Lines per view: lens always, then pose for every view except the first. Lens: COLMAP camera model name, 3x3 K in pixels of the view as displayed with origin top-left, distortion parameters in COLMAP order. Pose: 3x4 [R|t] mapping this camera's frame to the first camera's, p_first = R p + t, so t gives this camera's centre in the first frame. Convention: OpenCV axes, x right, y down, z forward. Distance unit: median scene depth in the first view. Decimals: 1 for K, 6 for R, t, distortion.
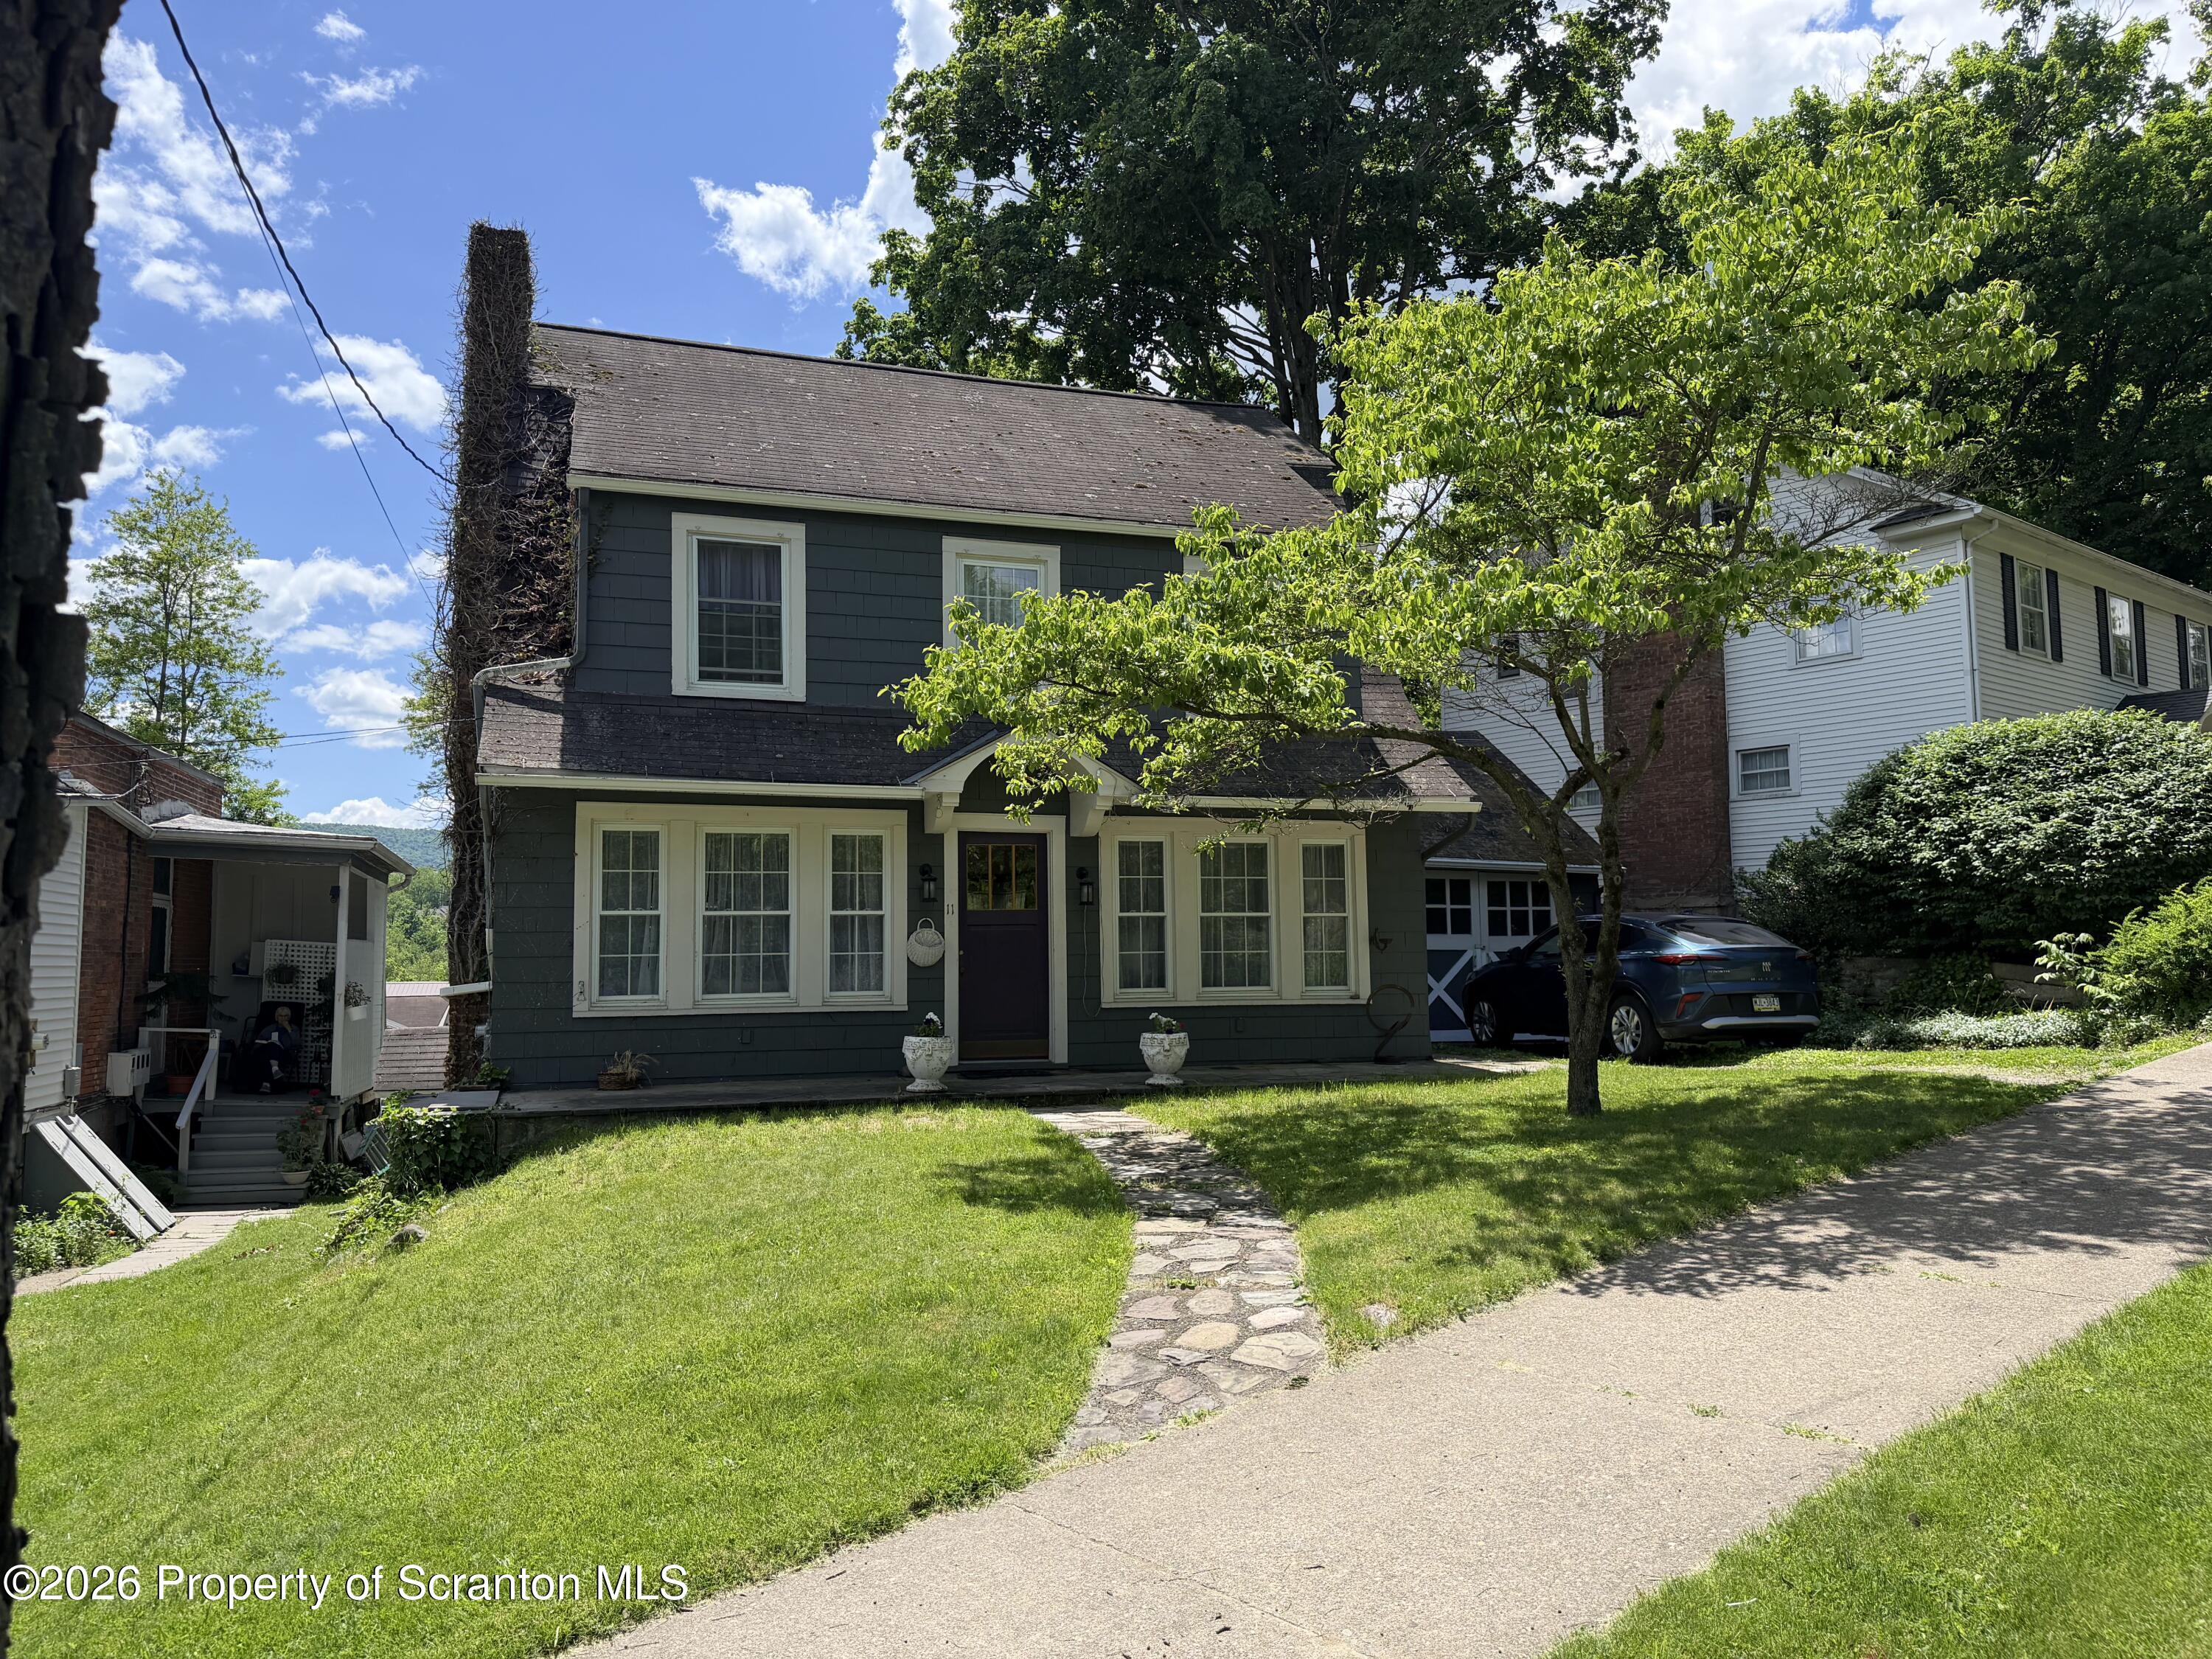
lens RADIAL K [[1459.8, 0, 1142.1], [0, 1459.8, 829.8], [0, 0, 1]] dist [0.098012, -0.137312]
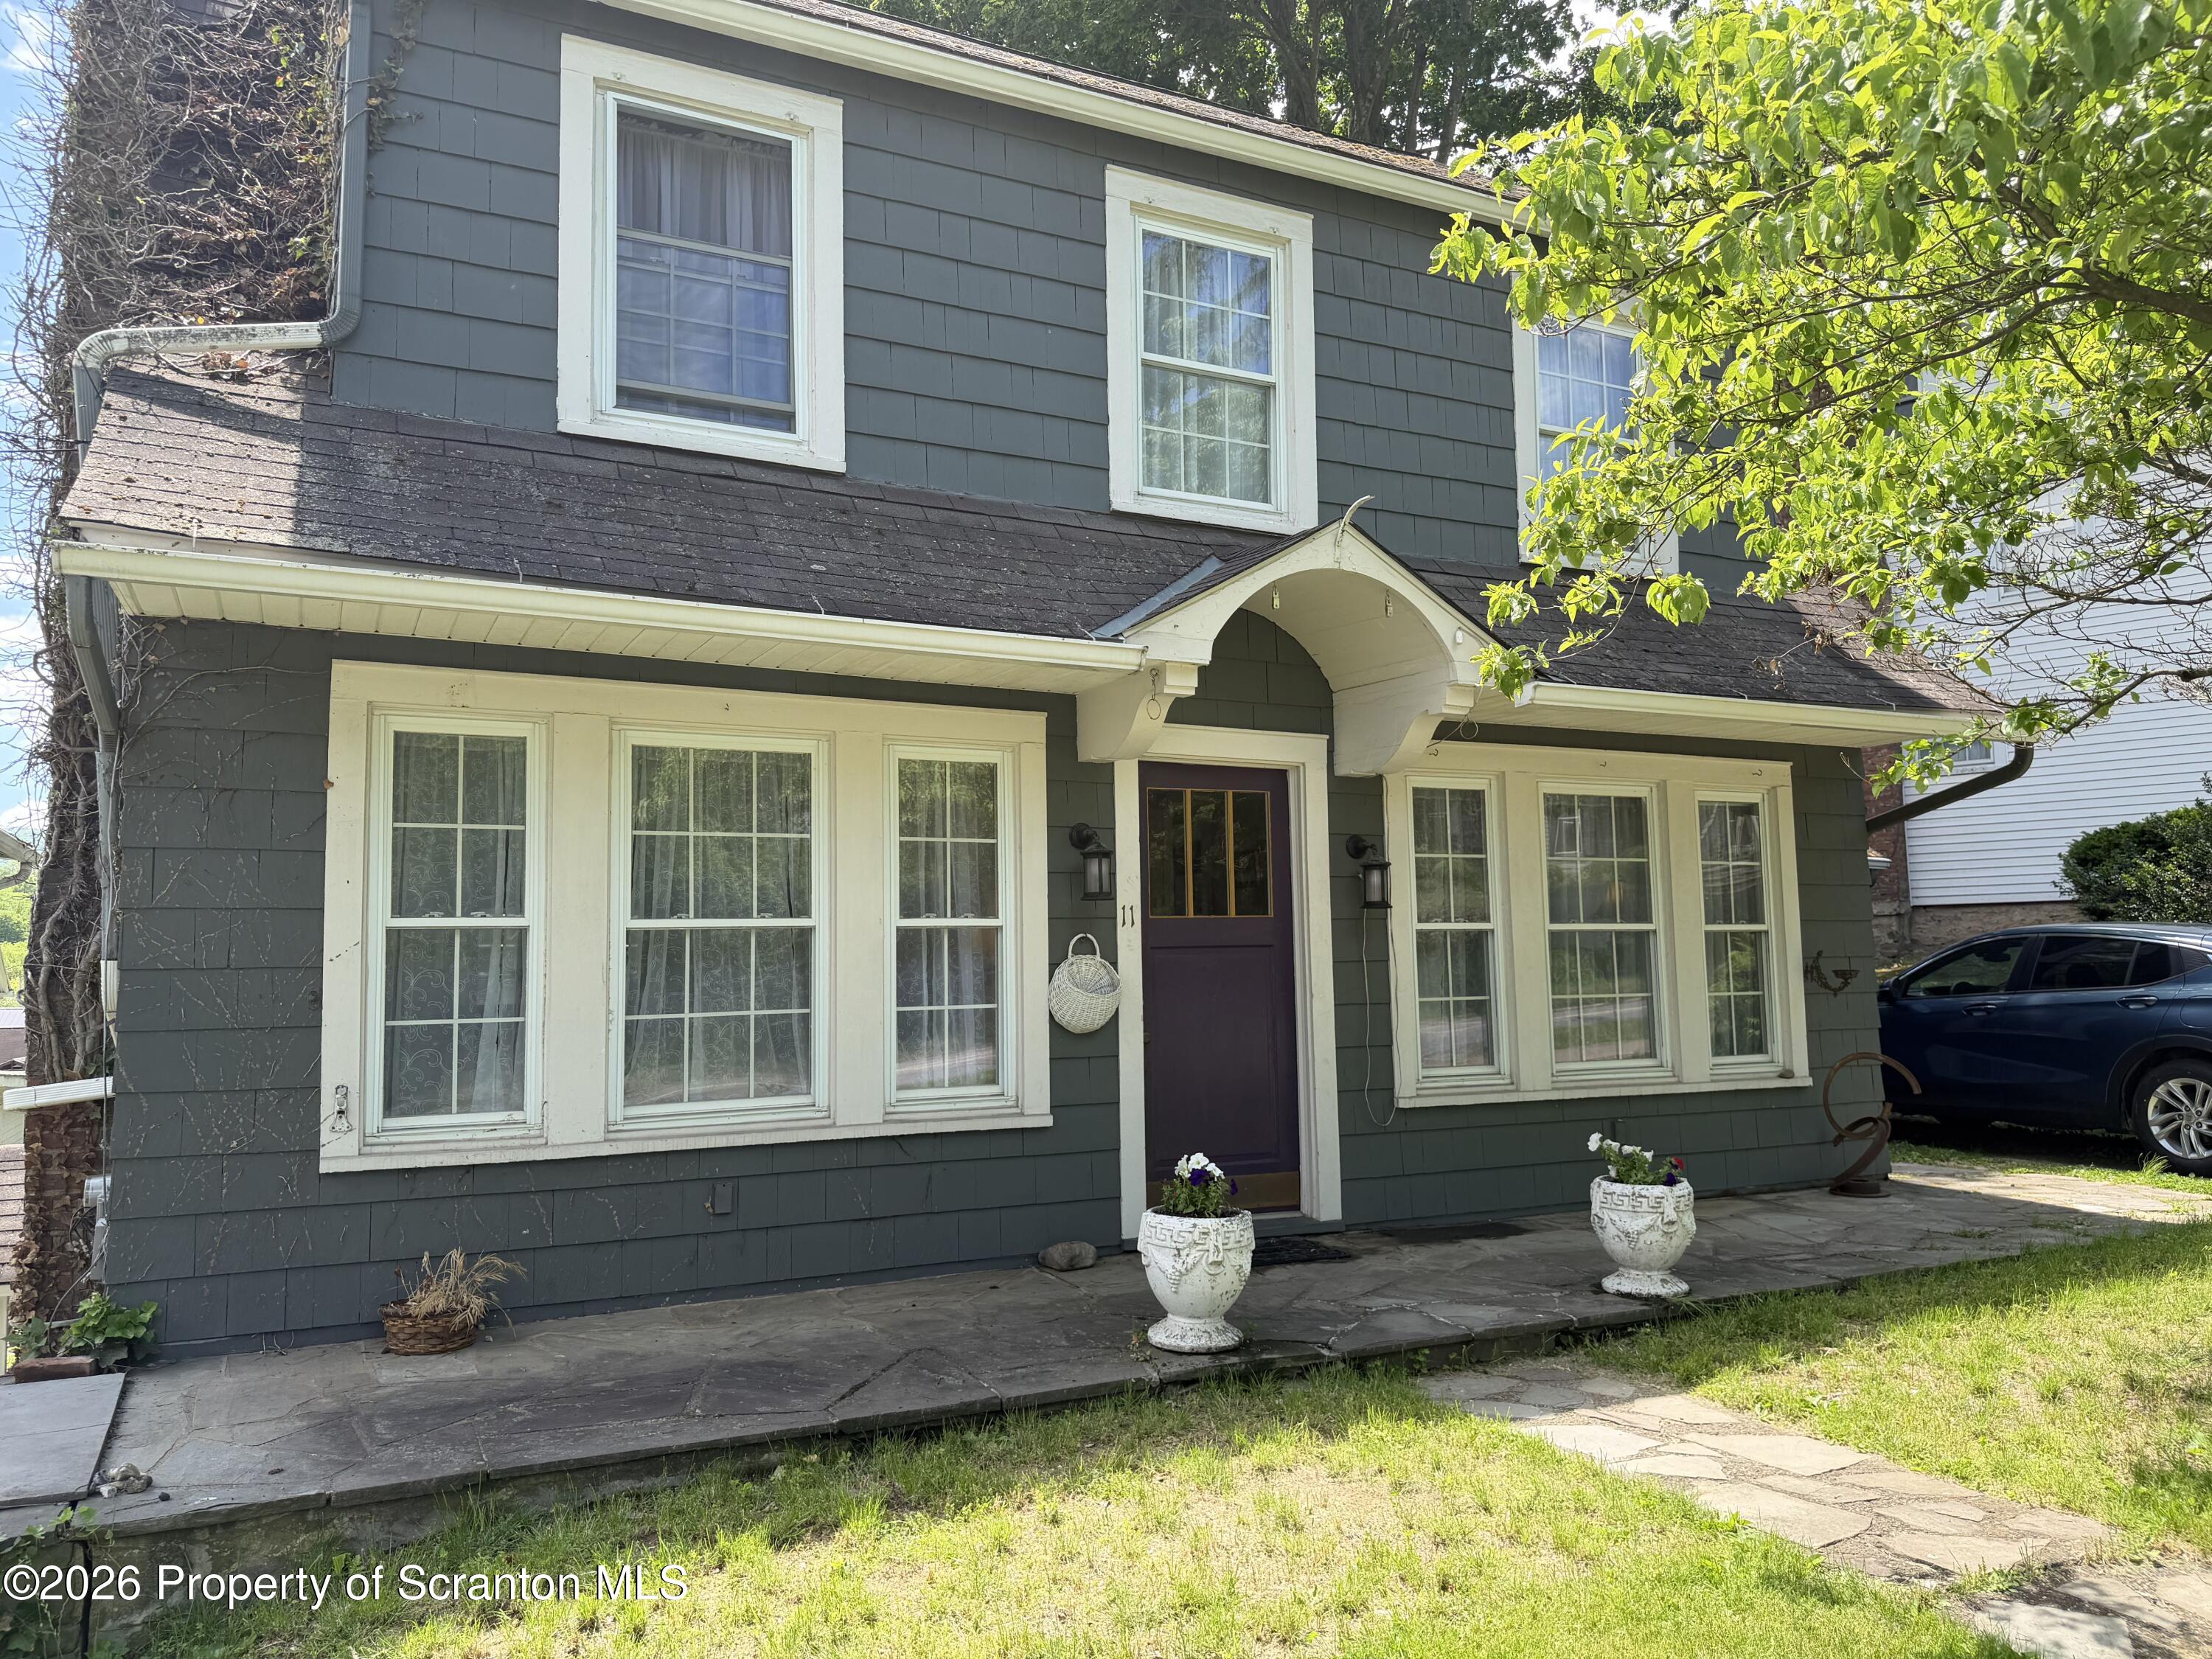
lens RADIAL K [[1471.2, 0, 1106.0], [0, 1471.2, 829.5], [0, 0, 1]] dist [0.062720, -0.074772]
pose [[0.991409, 0.011186, 0.130317, -0.205214], [-0.011369, 0.999935, 0.000665, 0.025244], [-0.130301, -0.002141, 0.991472, 0.515168]]
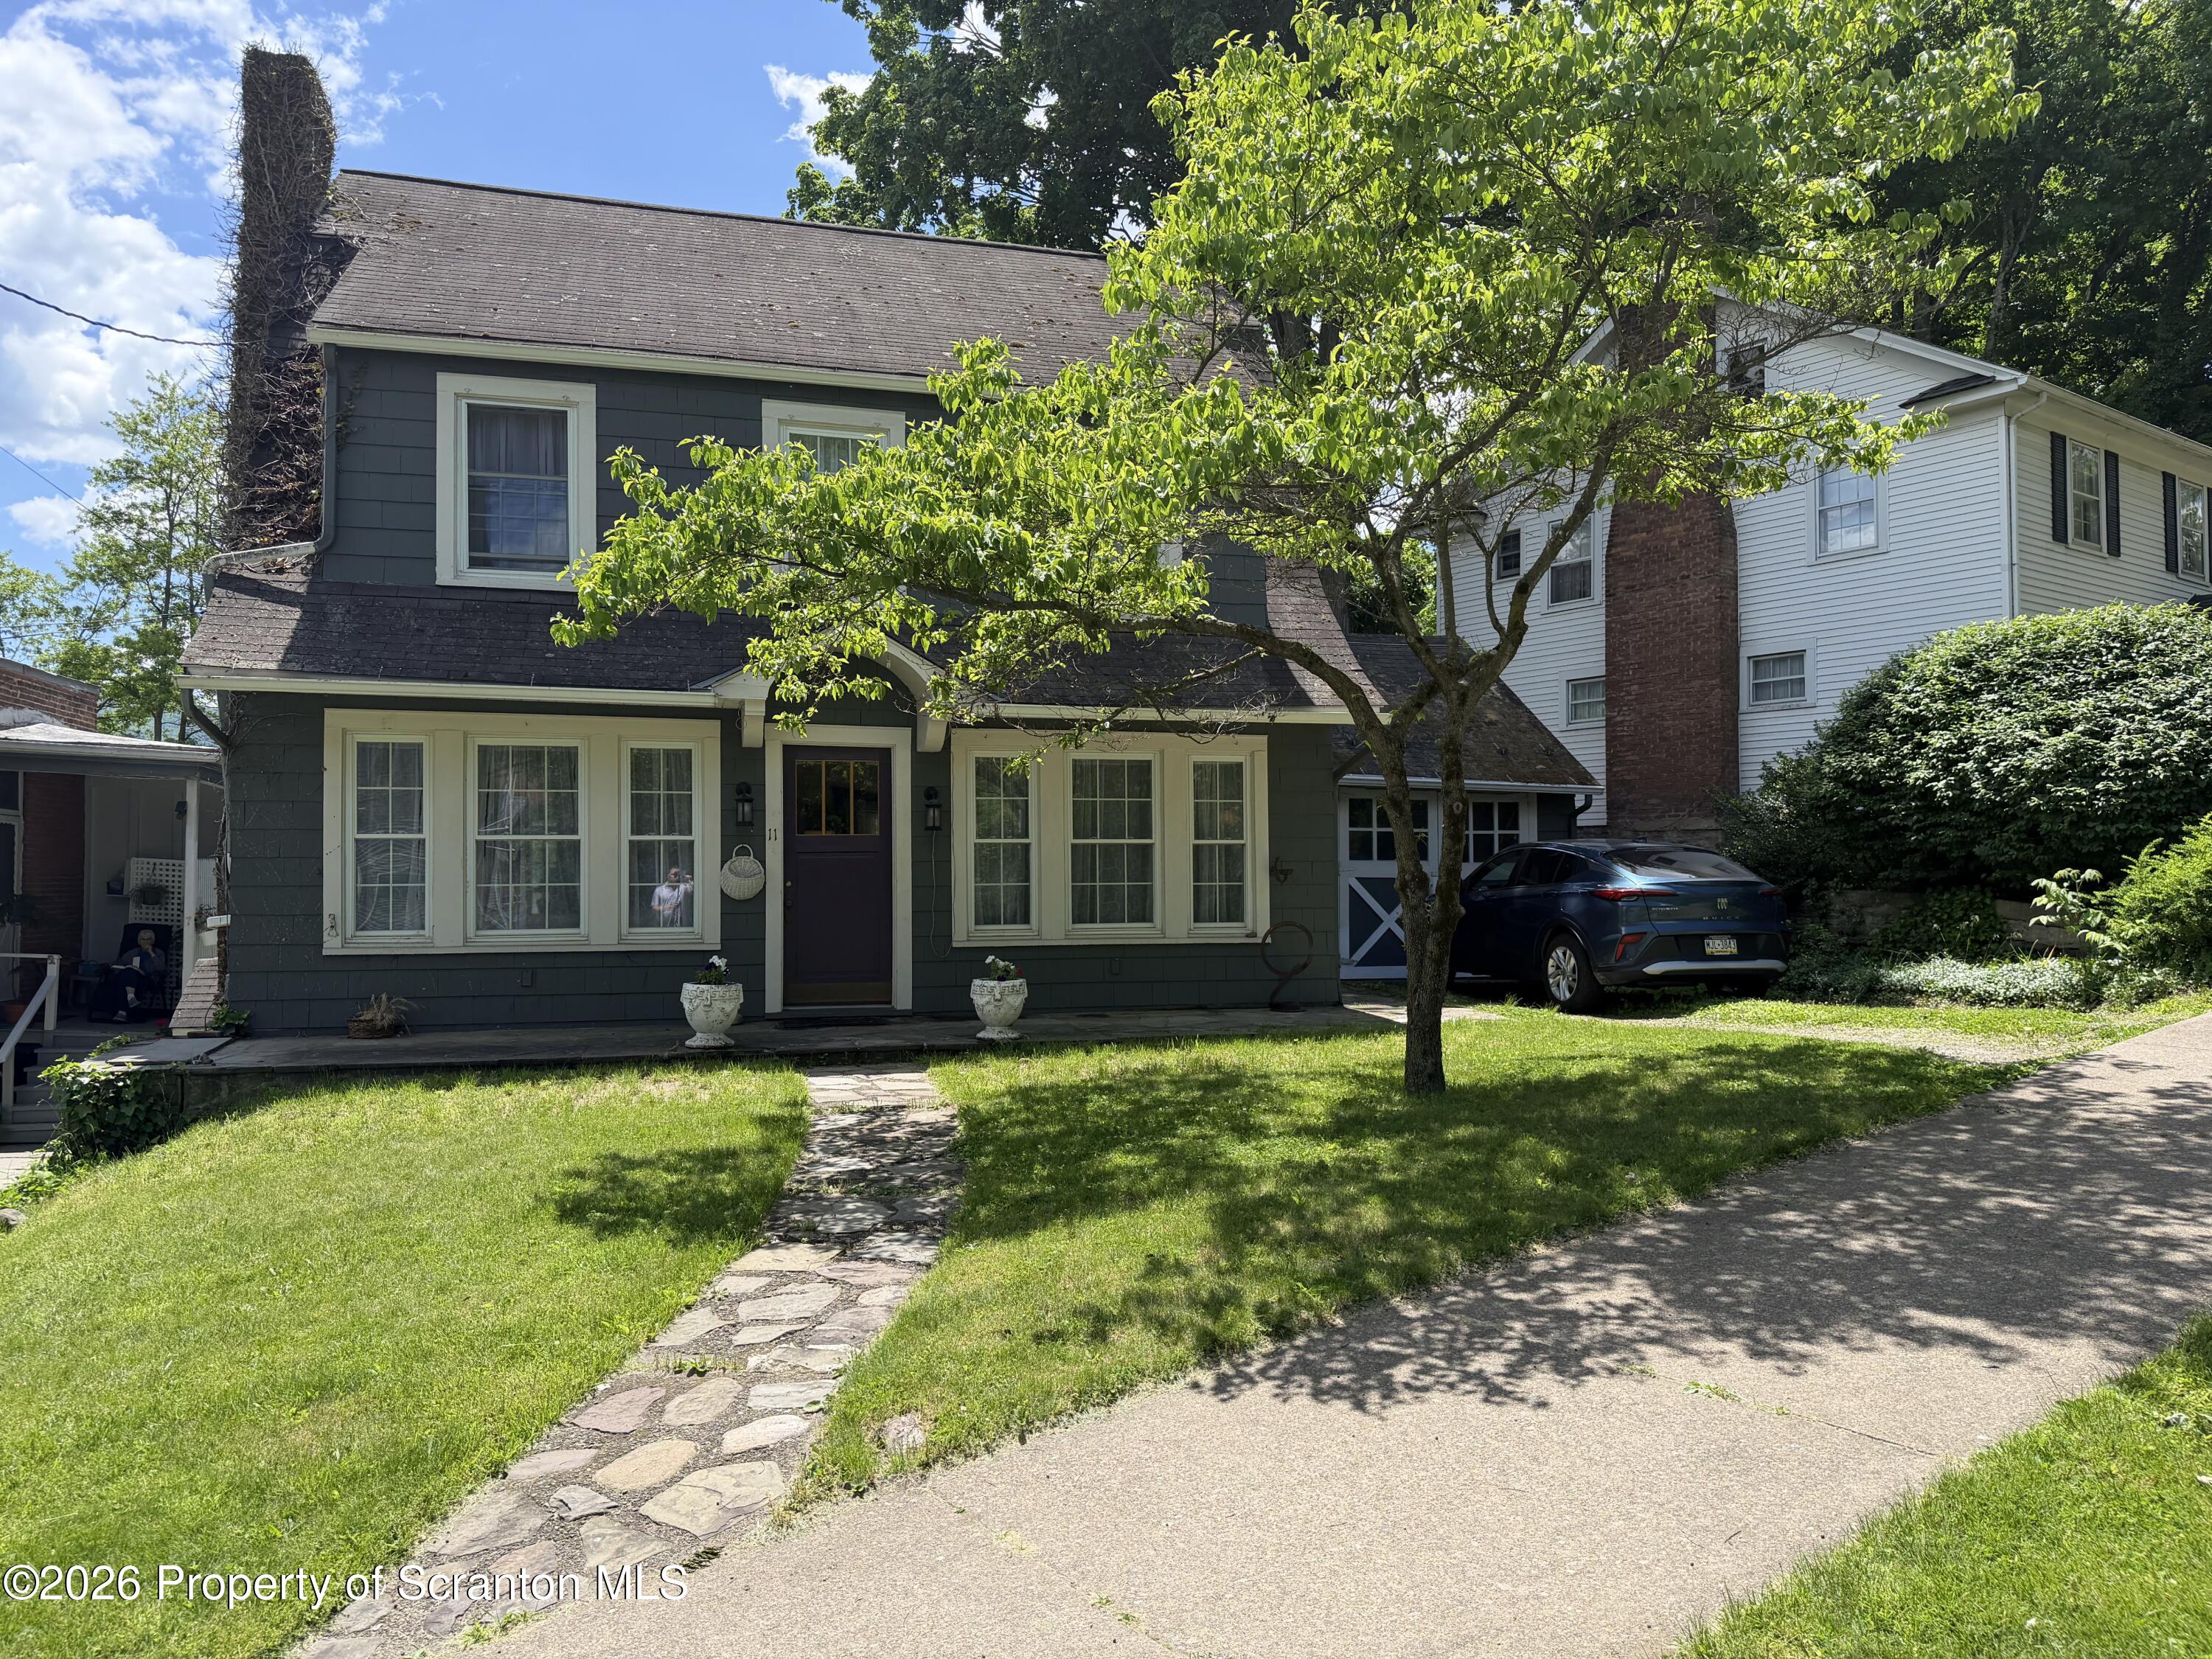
lens RADIAL K [[1459.8, 0, 1142.1], [0, 1459.8, 829.8], [0, 0, 1]] dist [0.098012, -0.137312]
pose [[0.999042, 0.005226, -0.043453, 0.128981], [-0.002678, 0.998285, 0.058484, -0.000228], [0.043684, -0.058312, 0.997342, 0.135669]]
